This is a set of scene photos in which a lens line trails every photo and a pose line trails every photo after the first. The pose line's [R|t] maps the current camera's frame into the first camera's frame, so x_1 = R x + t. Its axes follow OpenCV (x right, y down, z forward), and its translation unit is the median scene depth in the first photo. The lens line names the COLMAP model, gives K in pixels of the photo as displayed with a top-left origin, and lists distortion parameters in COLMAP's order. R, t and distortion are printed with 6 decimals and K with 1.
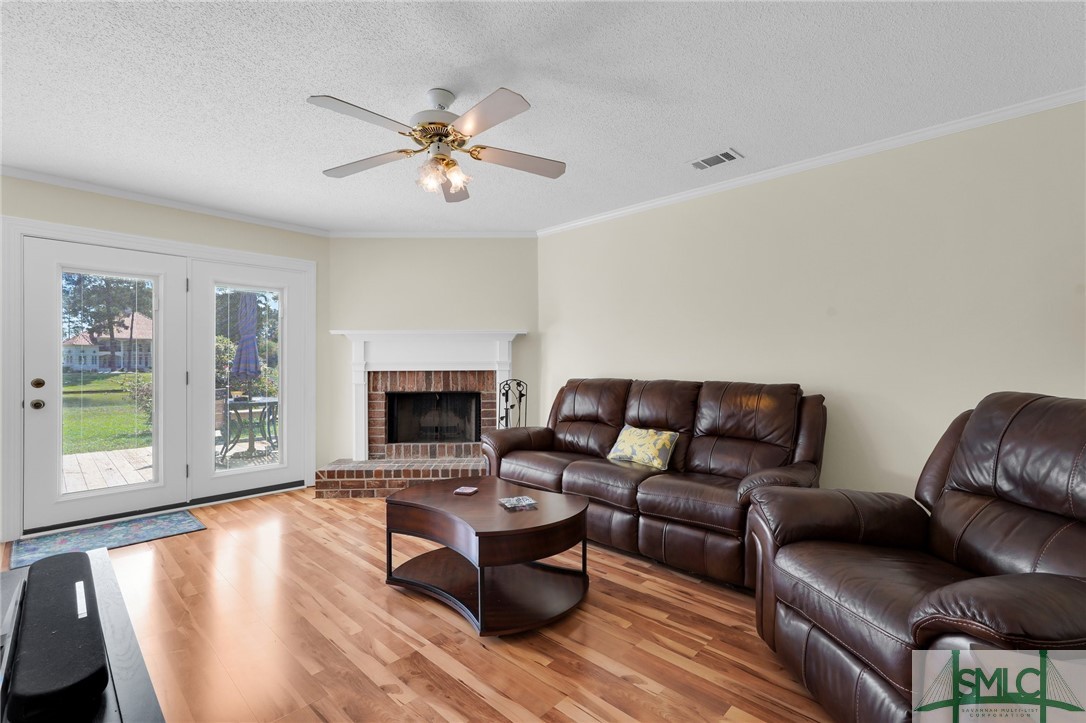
lens RADIAL K [[478.2, 0, 546.3], [0, 478.2, 363.8], [0, 0, 1]] dist [-0.001765, 0.000464]
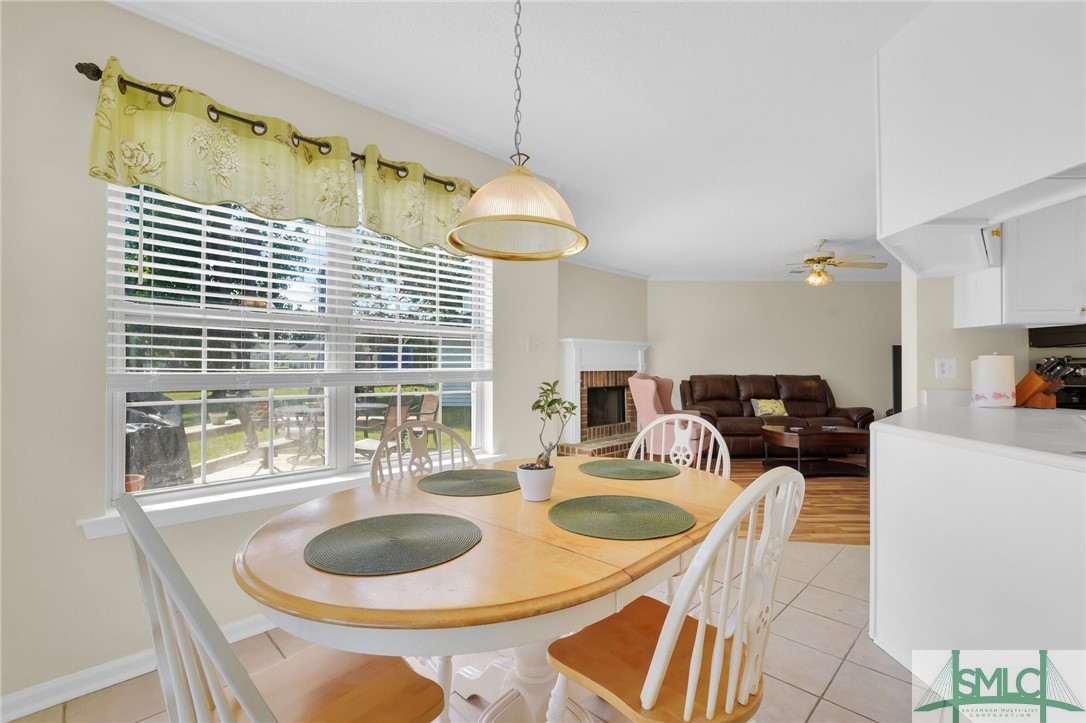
lens RADIAL K [[480.7, 0, 543.4], [0, 480.7, 367.4], [0, 0, 1]] dist [-0.023034, 0.011650]
pose [[0.734412, 0.001093, 0.678703, -1.298050], [-0.001177, 0.999999, -0.000337, 0.005198], [-0.678703, -0.000551, 0.734413, 0.134760]]
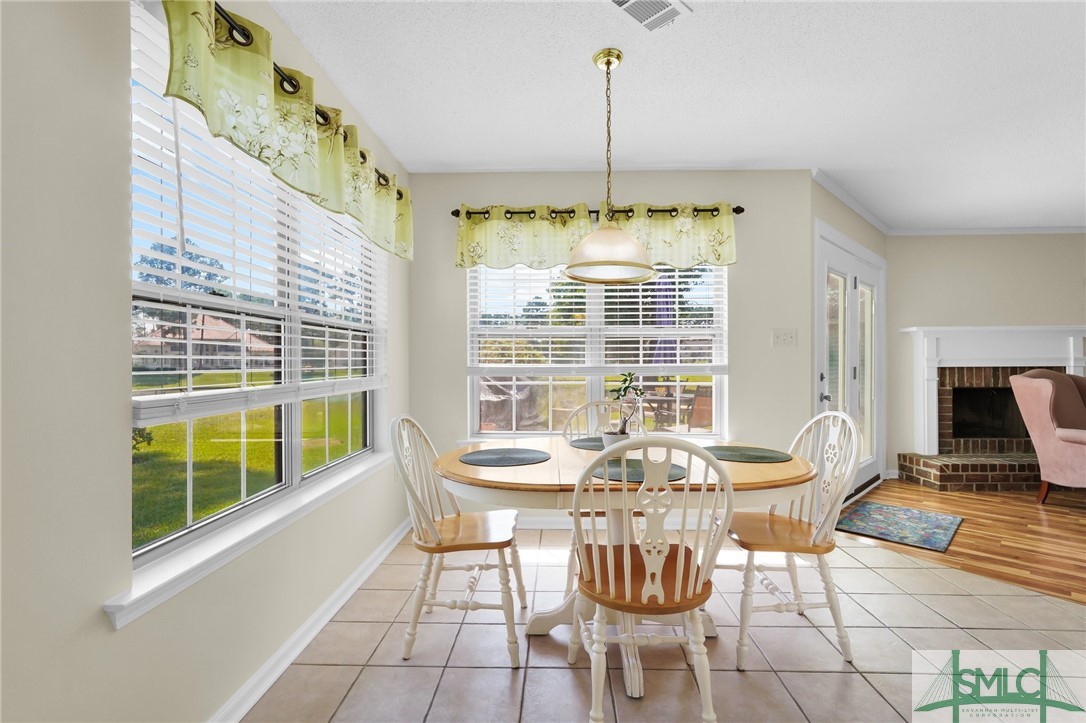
lens RADIAL K [[478.2, 0, 546.3], [0, 478.2, 363.8], [0, 0, 1]] dist [-0.001765, 0.000464]
pose [[0.997858, -0.001019, -0.065415, -1.130970], [0.001219, 0.999995, 0.003025, 0.004377], [0.065412, -0.003099, 0.997854, -0.066336]]
